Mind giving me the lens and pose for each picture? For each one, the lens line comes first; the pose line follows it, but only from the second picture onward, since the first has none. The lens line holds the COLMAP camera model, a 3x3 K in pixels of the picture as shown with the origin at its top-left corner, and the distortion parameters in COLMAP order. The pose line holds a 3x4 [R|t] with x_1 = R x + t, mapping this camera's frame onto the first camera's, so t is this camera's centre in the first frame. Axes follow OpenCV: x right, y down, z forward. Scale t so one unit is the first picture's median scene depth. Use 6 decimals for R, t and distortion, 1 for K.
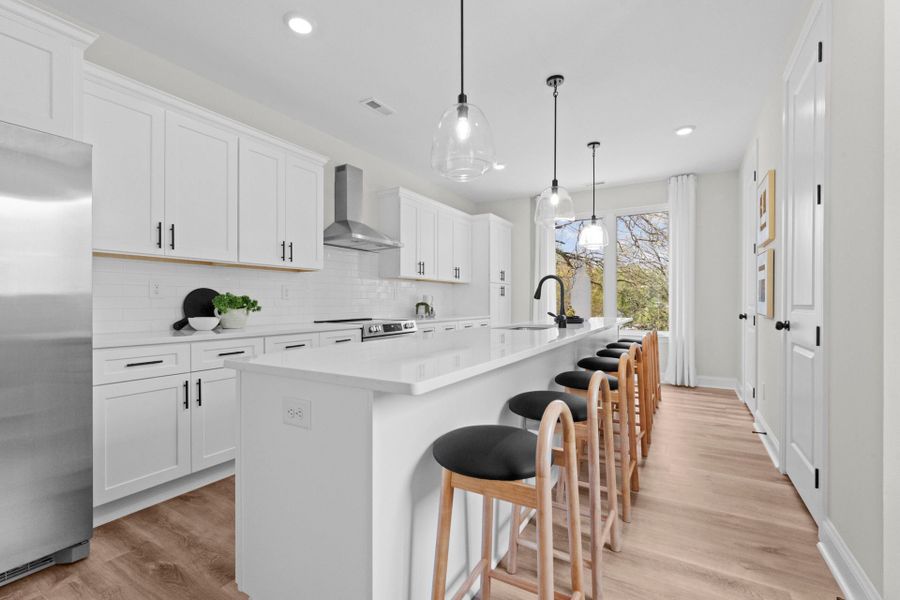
lens RADIAL K [[393.7, 0, 449.0], [0, 393.7, 301.8], [0, 0, 1]] dist [-0.000762, -0.000150]
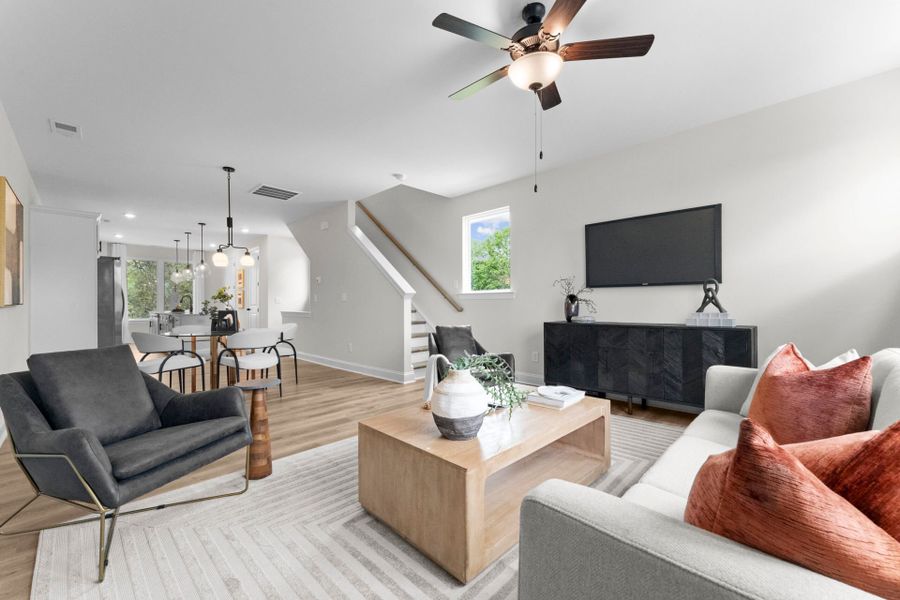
lens RADIAL K [[363.3, 0, 448.0], [0, 363.3, 304.6], [0, 0, 1]] dist [0.000139, 0.000087]
pose [[0.235499, -0.001810, 0.971873, -2.038465], [0.002992, 0.999995, 0.001138, 0.007941], [-0.971870, 0.002640, 0.235504, -1.673665]]
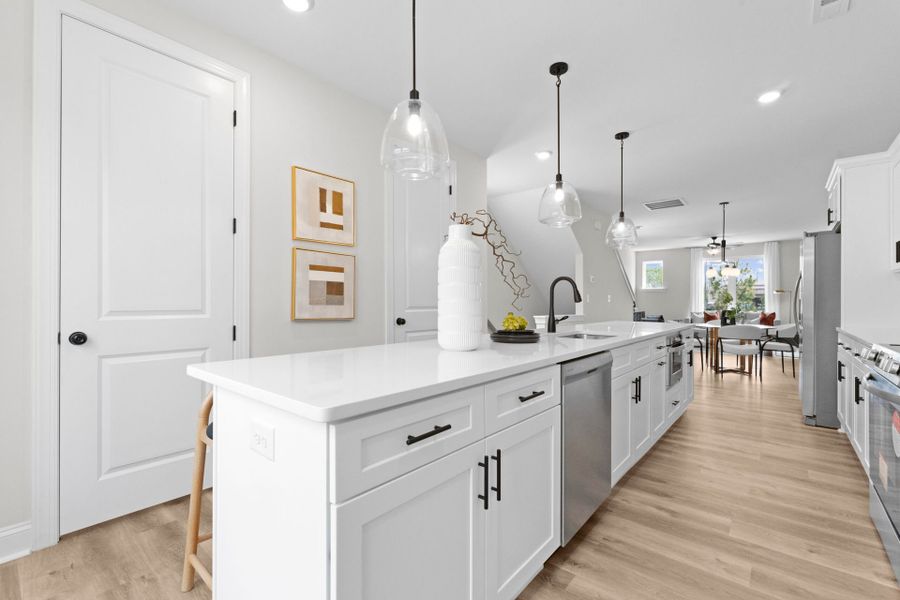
lens RADIAL K [[393.7, 0, 449.0], [0, 393.7, 301.8], [0, 0, 1]] dist [-0.000762, -0.000150]
pose [[-0.987629, -0.001893, 0.156800, 0.377845], [-0.002438, 0.999992, -0.003279, -0.004443], [-0.156792, -0.003620, -0.987625, 1.948467]]
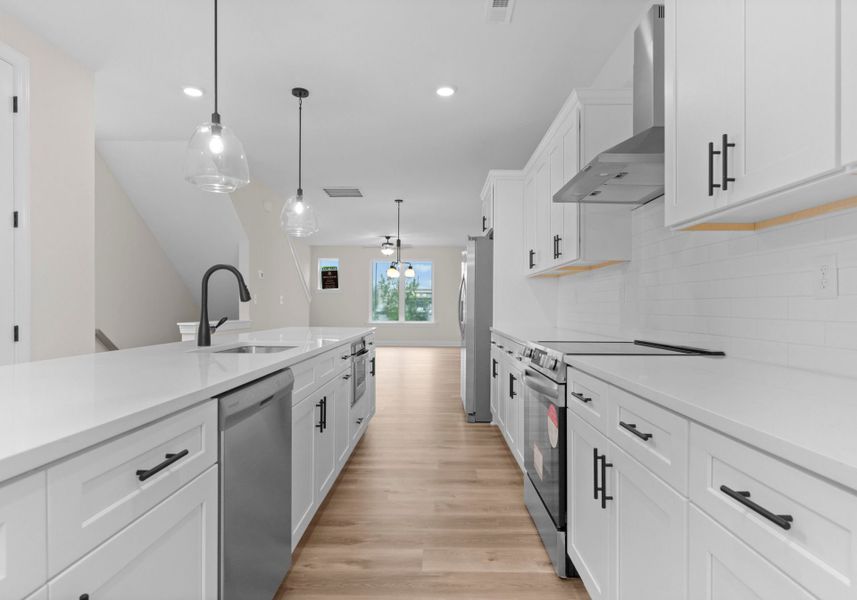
lens RADIAL K [[482.0, 0, 431.4], [0, 482.0, 305.8], [0, 0, 1]] dist [-0.002473, -0.000275]
pose [[-0.860085, -0.003458, -0.510139, 0.364072], [-0.002233, 0.999993, -0.003014, 0.001761], [0.510146, -0.001454, -0.860087, 1.834323]]
